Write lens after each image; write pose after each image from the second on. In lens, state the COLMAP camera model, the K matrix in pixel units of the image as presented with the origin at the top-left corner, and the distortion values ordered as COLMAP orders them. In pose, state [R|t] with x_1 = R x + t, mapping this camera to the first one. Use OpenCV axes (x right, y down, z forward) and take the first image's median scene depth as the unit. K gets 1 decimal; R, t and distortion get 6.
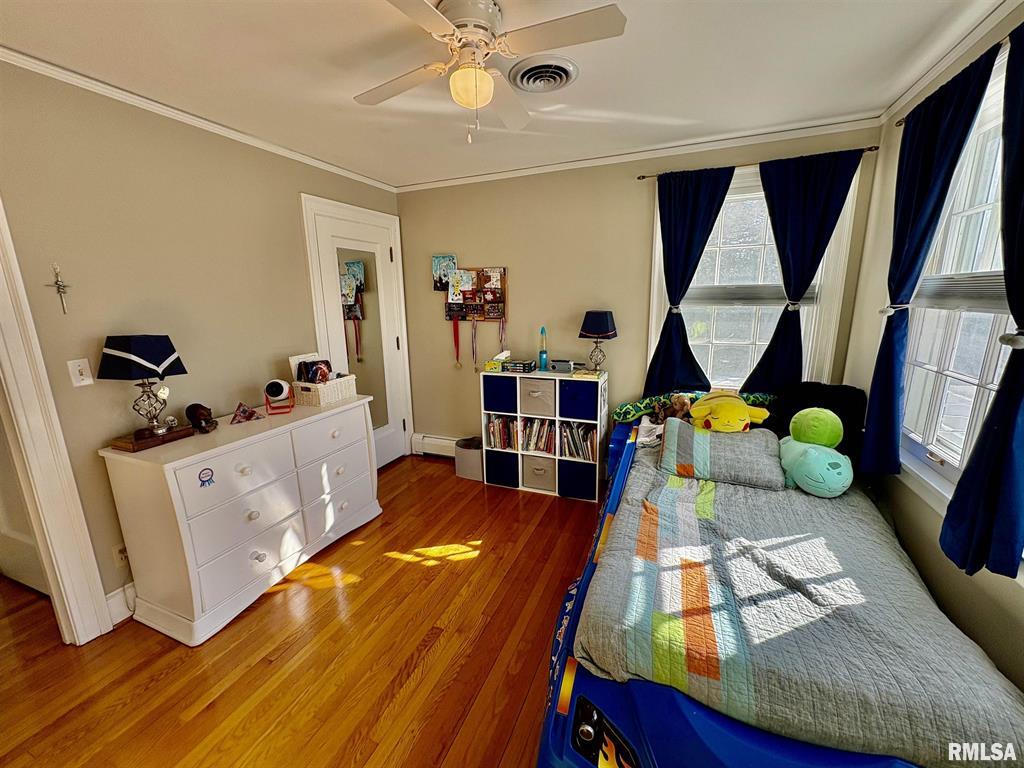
lens RADIAL K [[407.1, 0, 513.6], [0, 407.1, 384.0], [0, 0, 1]] dist [-0.000748, 0.000455]
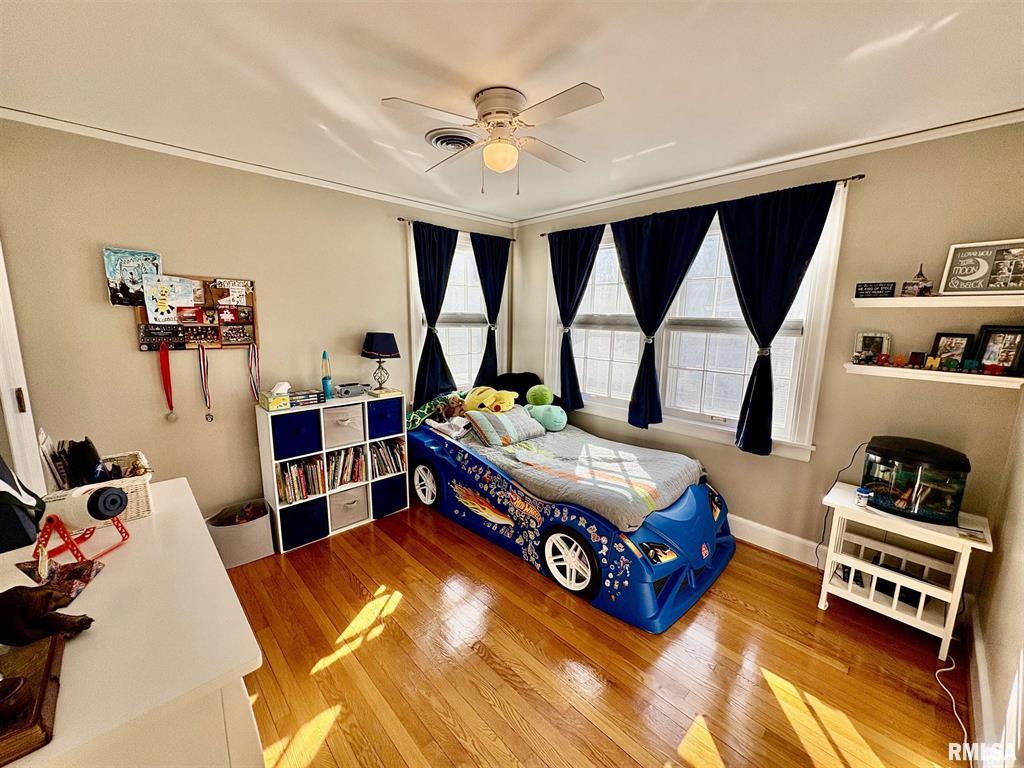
lens RADIAL K [[407.1, 0, 513.6], [0, 407.1, 384.0], [0, 0, 1]] dist [-0.000748, 0.000455]
pose [[0.395324, -0.133434, 0.908798, -0.601760], [0.172373, 0.982592, 0.069287, -0.057360], [-0.902223, 0.129261, 0.411443, 0.249598]]
